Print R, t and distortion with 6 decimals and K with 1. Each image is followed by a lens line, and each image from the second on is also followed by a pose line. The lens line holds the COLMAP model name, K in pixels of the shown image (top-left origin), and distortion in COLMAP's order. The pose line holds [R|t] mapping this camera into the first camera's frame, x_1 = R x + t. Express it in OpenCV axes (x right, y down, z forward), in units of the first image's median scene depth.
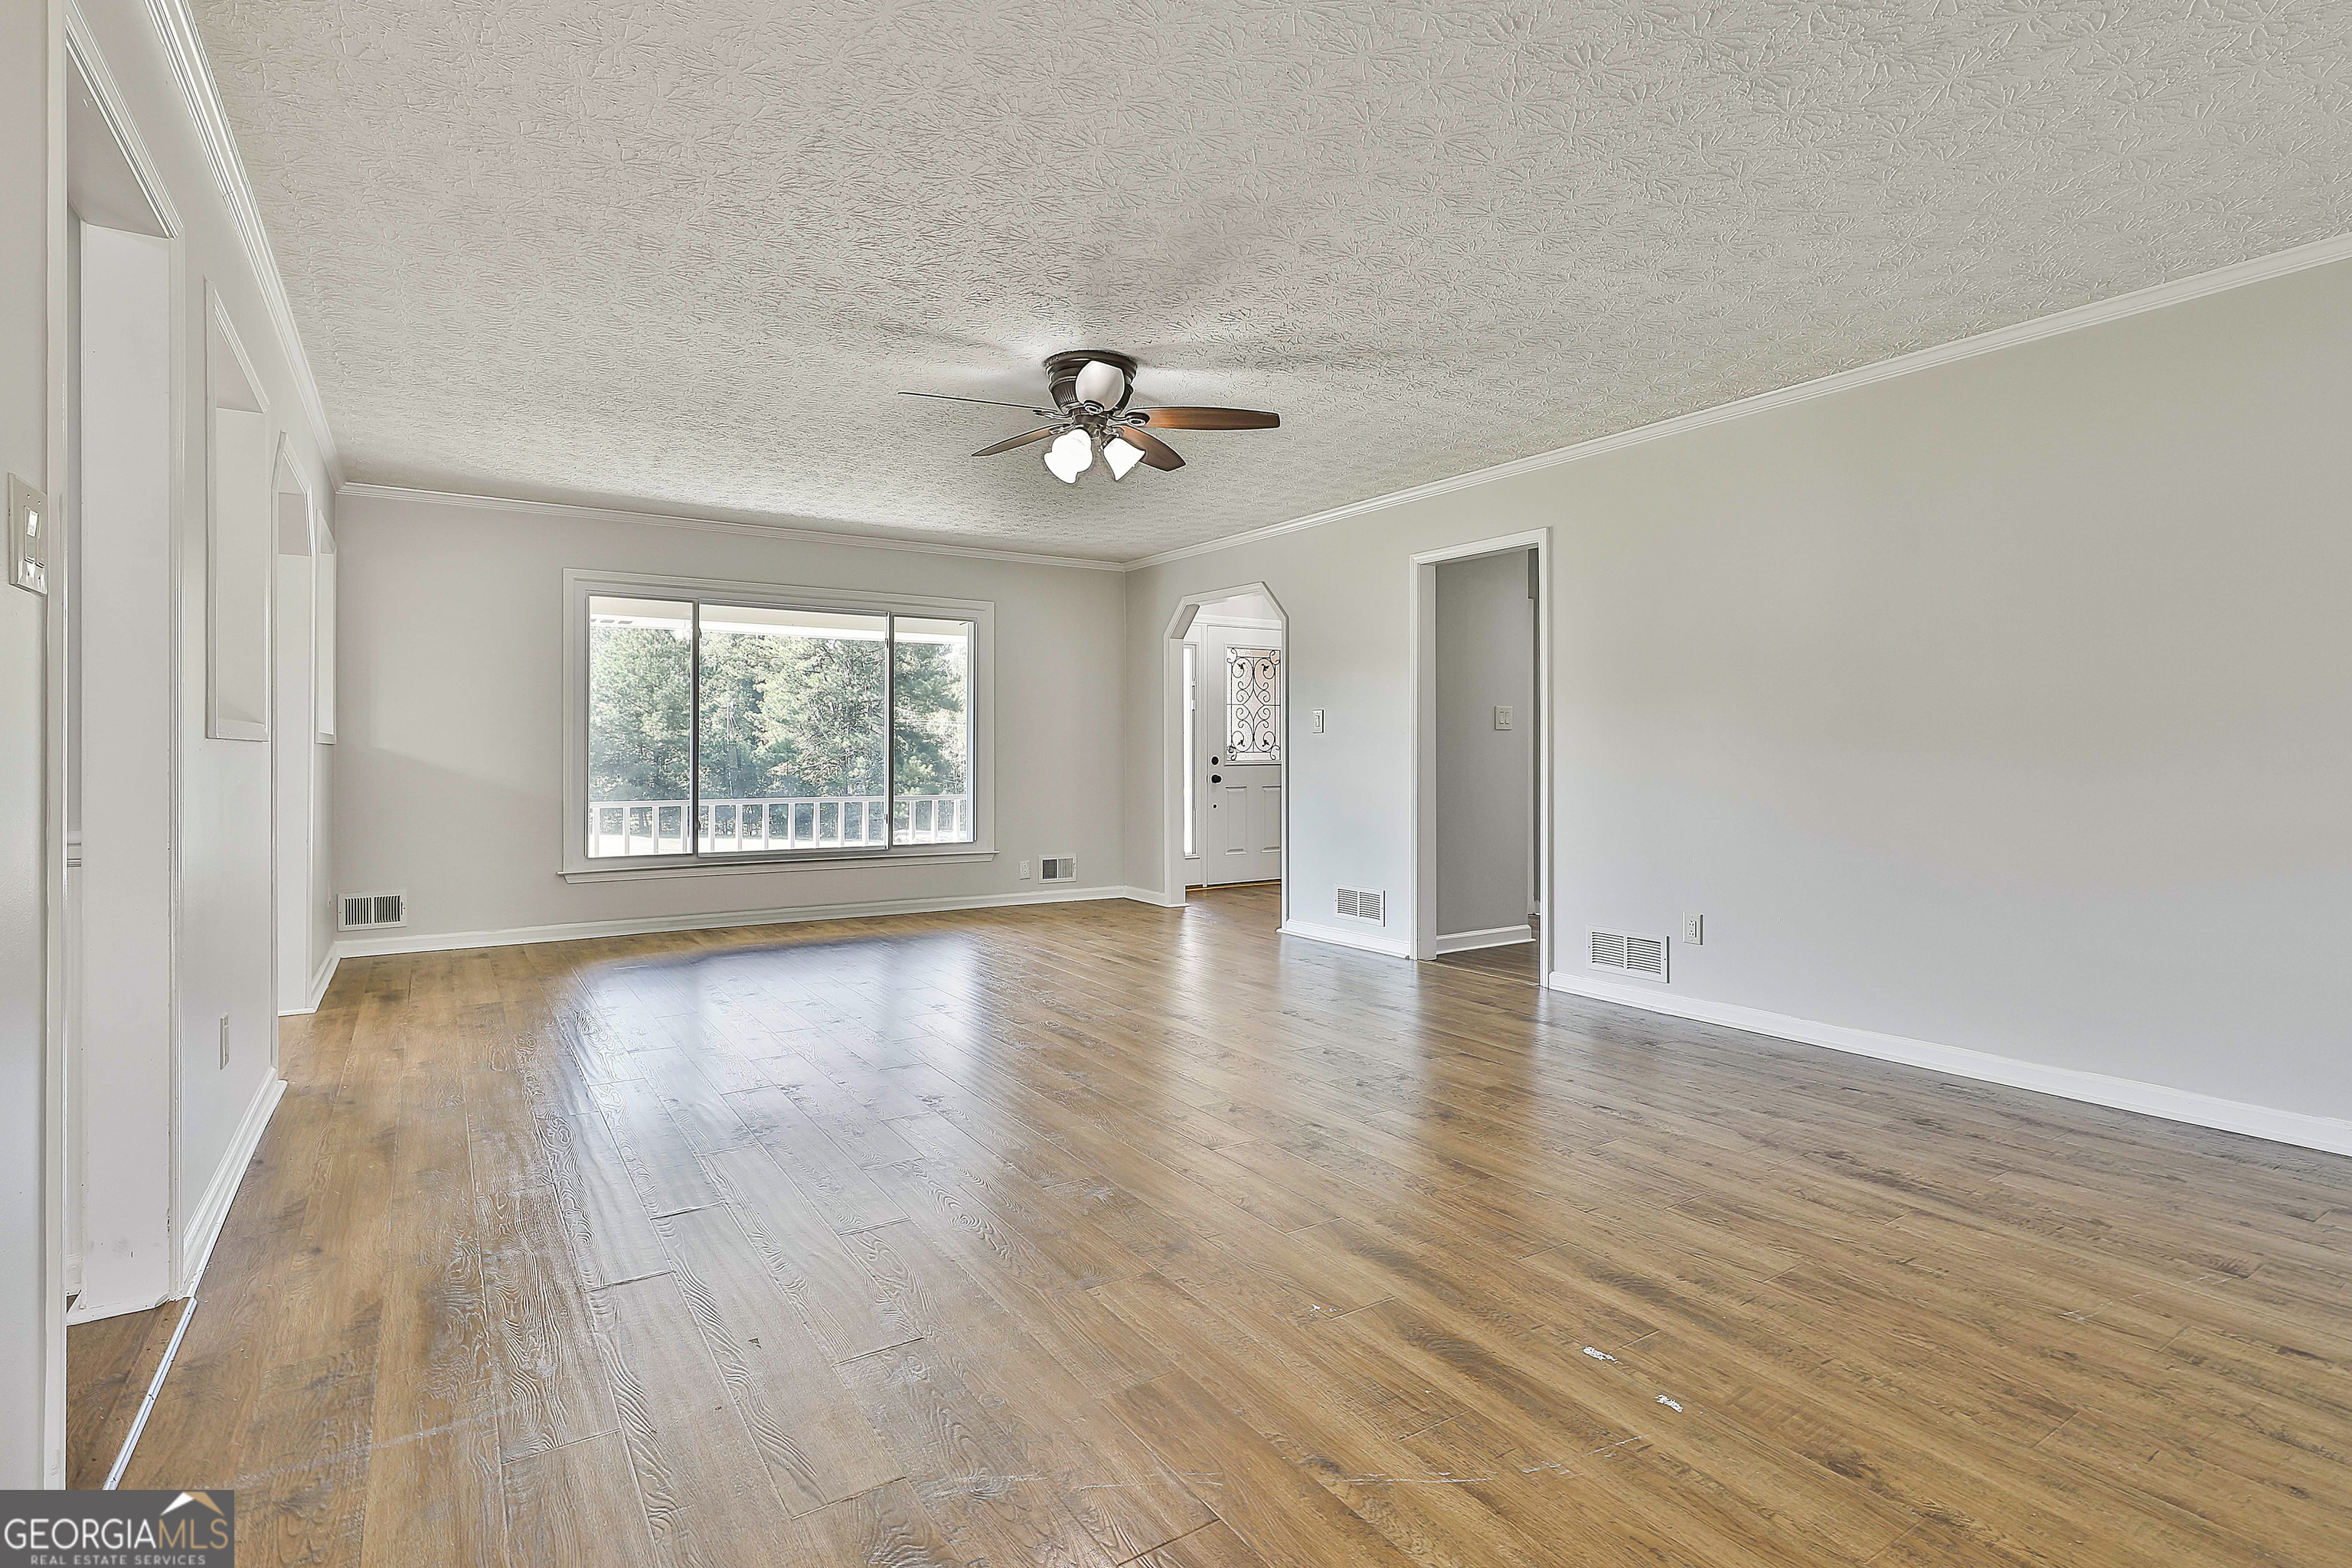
lens RADIAL K [[1140.2, 0, 1176.1], [0, 1140.2, 765.7], [0, 0, 1]] dist [0.000626, -0.001753]
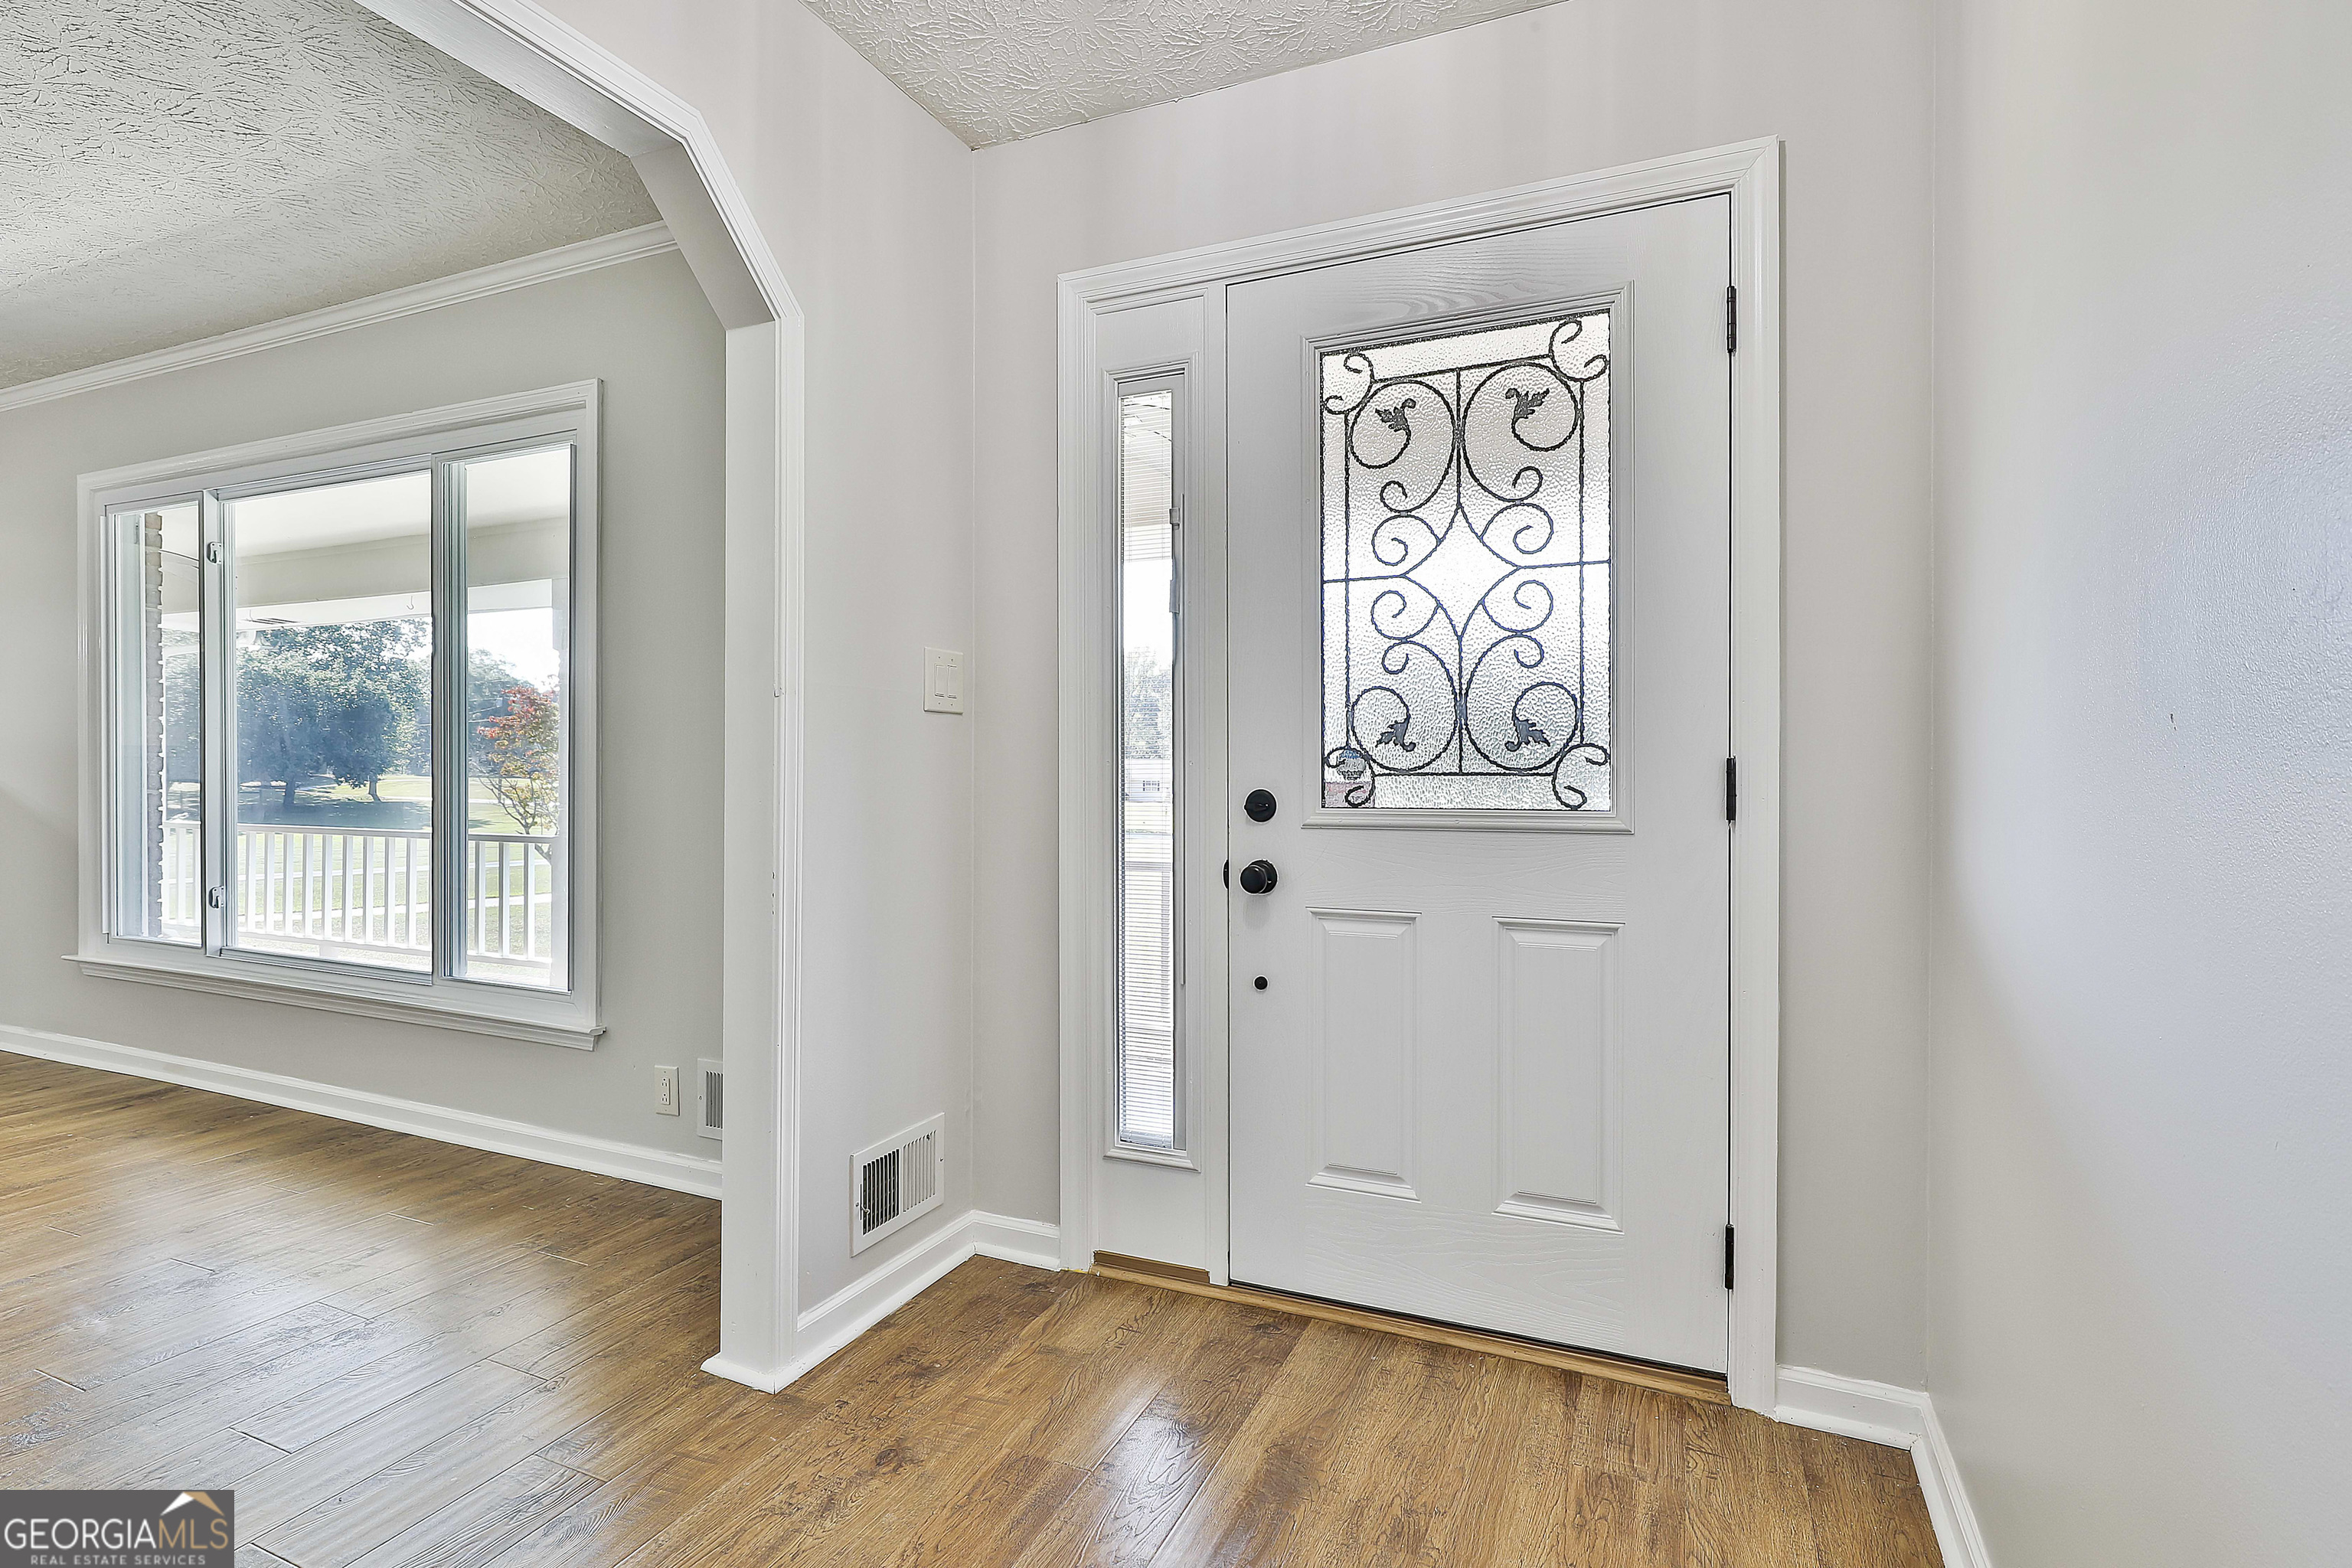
lens RADIAL K [[1140.2, 0, 1176.1], [0, 1140.2, 765.7], [0, 0, 1]] dist [0.000626, -0.001753]
pose [[0.551889, 0.010395, -0.833853, 0.234344], [-0.007583, 0.999944, 0.007446, -0.015121], [0.833883, 0.002214, 0.551936, 0.829906]]
